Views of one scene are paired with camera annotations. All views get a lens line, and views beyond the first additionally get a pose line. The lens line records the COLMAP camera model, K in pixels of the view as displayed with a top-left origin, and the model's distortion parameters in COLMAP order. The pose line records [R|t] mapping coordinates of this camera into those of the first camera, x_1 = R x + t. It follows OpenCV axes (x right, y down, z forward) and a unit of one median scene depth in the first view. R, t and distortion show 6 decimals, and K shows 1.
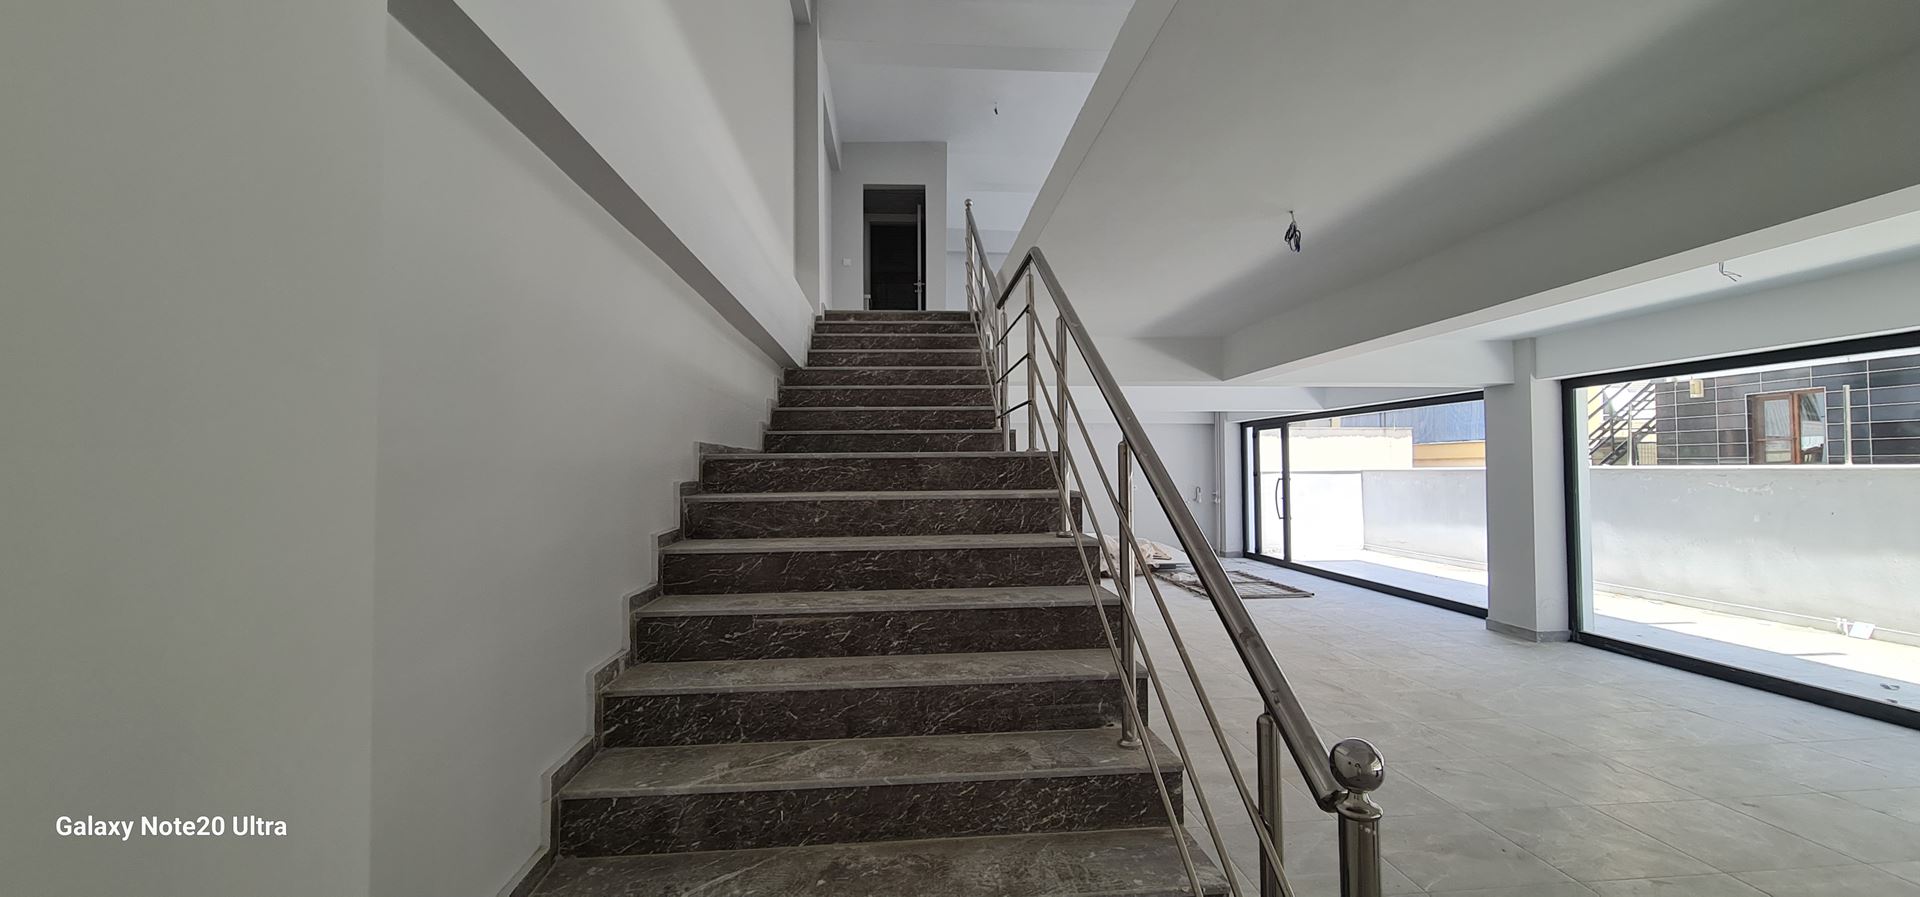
lens RADIAL K [[790.0, 0, 971.1], [0, 790.0, 444.9], [0, 0, 1]] dist [-0.007690, 0.000403]
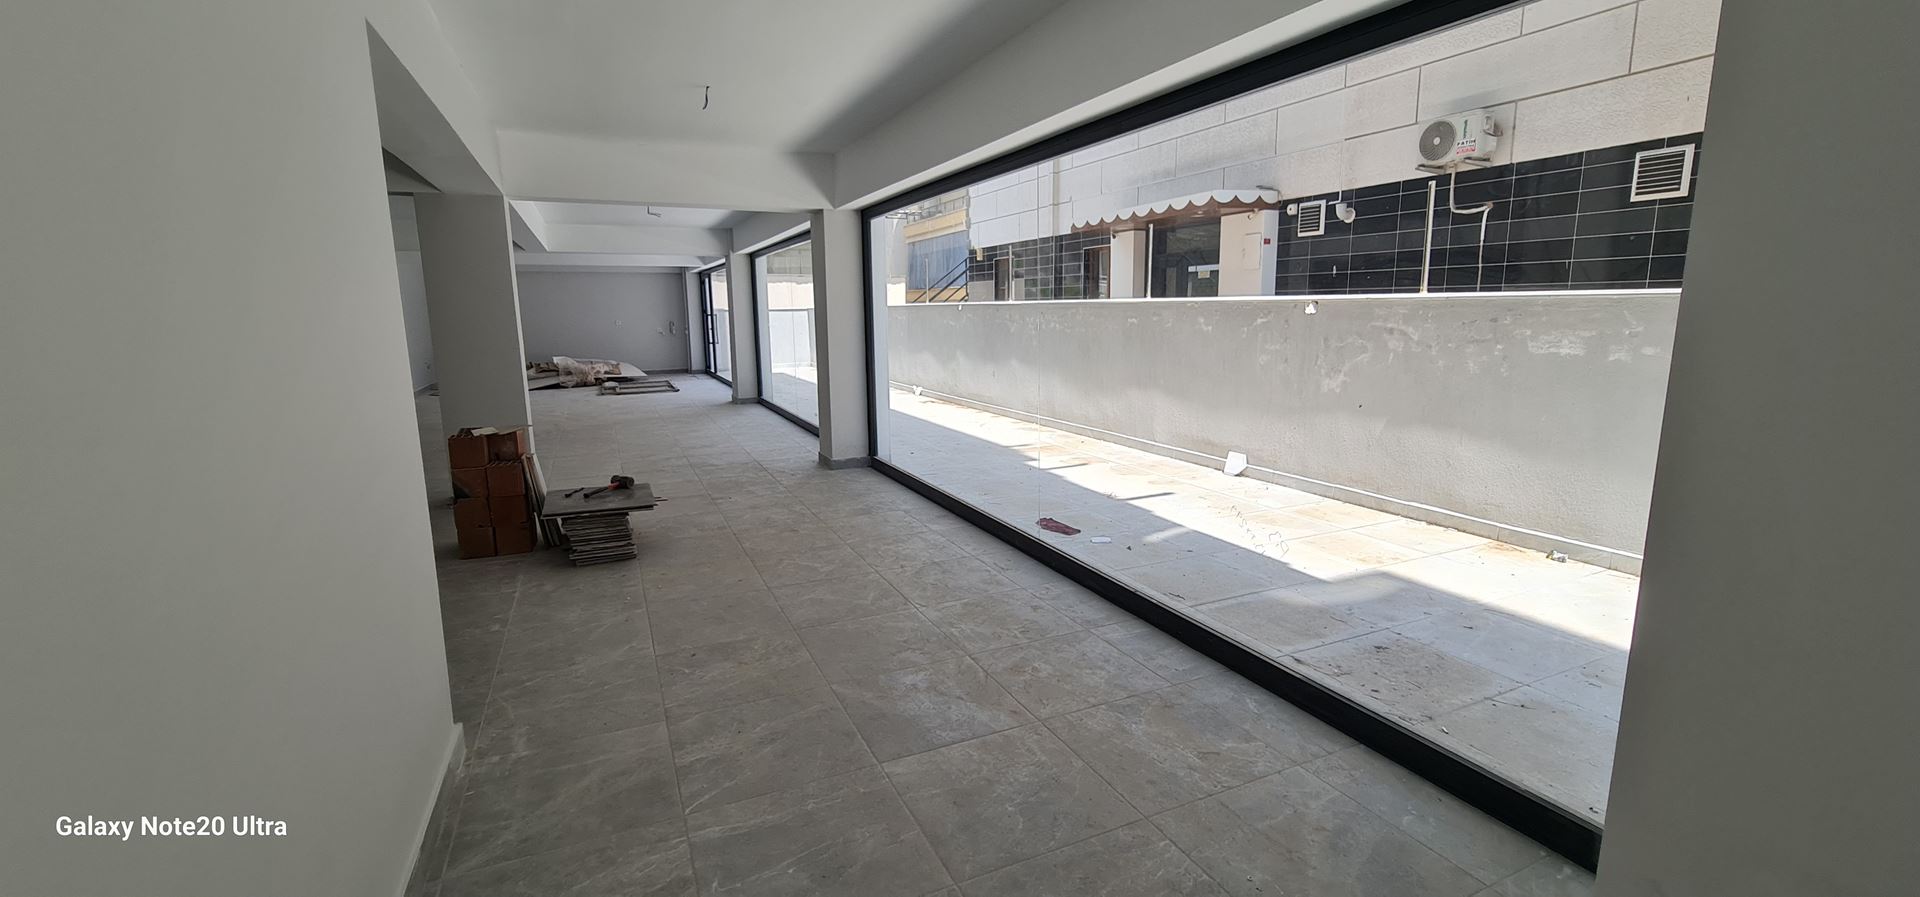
lens RADIAL K [[777.4, 0, 969.0], [0, 777.4, 445.5], [0, 0, 1]] dist [-0.009632, 0.000401]
pose [[0.939279, -0.065301, 0.336883, 0.320269], [-0.004472, 0.979314, 0.202298, -0.011009], [-0.343125, -0.191521, 0.919557, -0.447117]]
